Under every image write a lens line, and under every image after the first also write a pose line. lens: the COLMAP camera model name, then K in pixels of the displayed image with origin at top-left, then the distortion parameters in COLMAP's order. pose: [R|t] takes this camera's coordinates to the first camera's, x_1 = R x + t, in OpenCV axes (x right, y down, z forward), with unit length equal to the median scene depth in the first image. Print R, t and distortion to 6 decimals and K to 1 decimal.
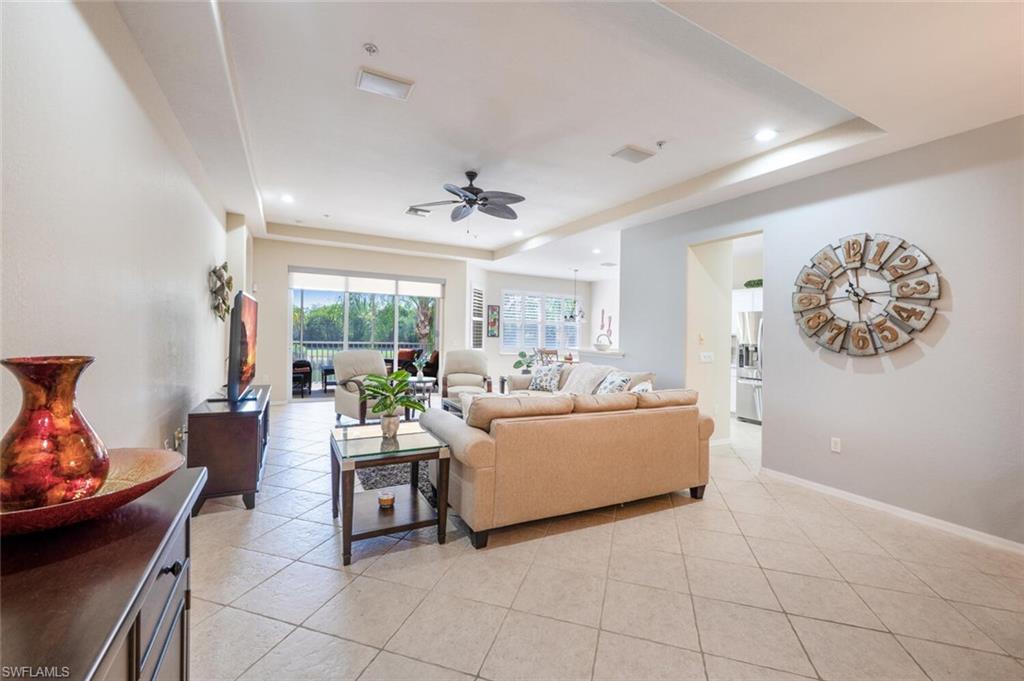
lens RADIAL K [[420.4, 0, 509.2], [0, 420.4, 337.0], [0, 0, 1]] dist [0.001266, -0.000146]
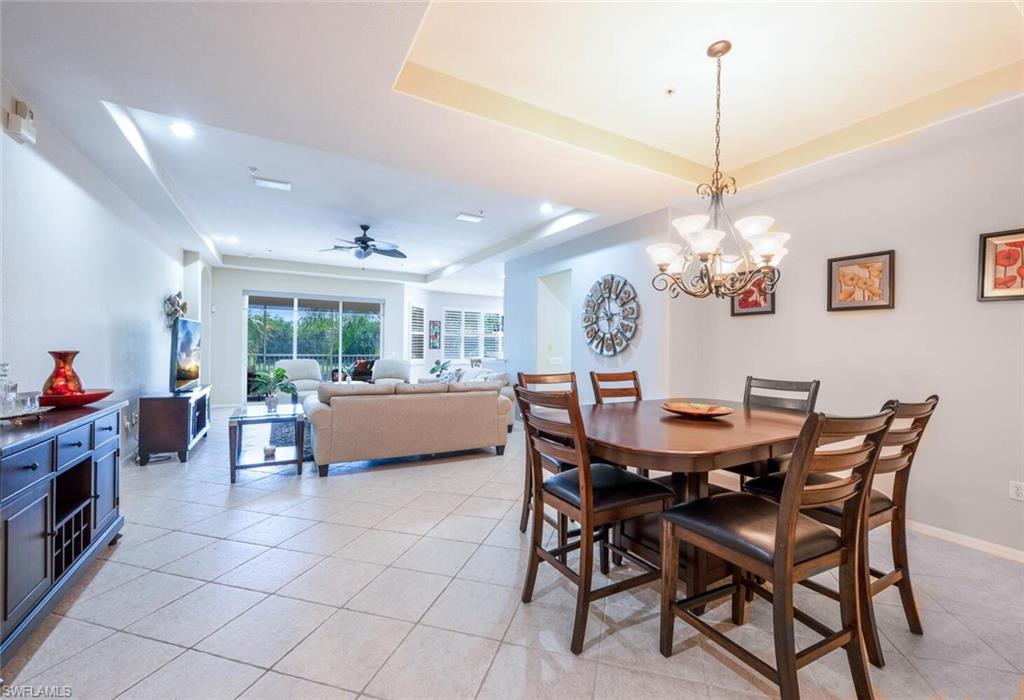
lens RADIAL K [[425.9, 0, 524.4], [0, 425.9, 343.4], [0, 0, 1]] dist [-0.000583, -0.000107]
pose [[0.999158, -0.010814, 0.039584, 0.434629], [0.011444, 0.999811, -0.015735, 0.018337], [-0.039407, 0.016175, 0.999092, -0.455668]]
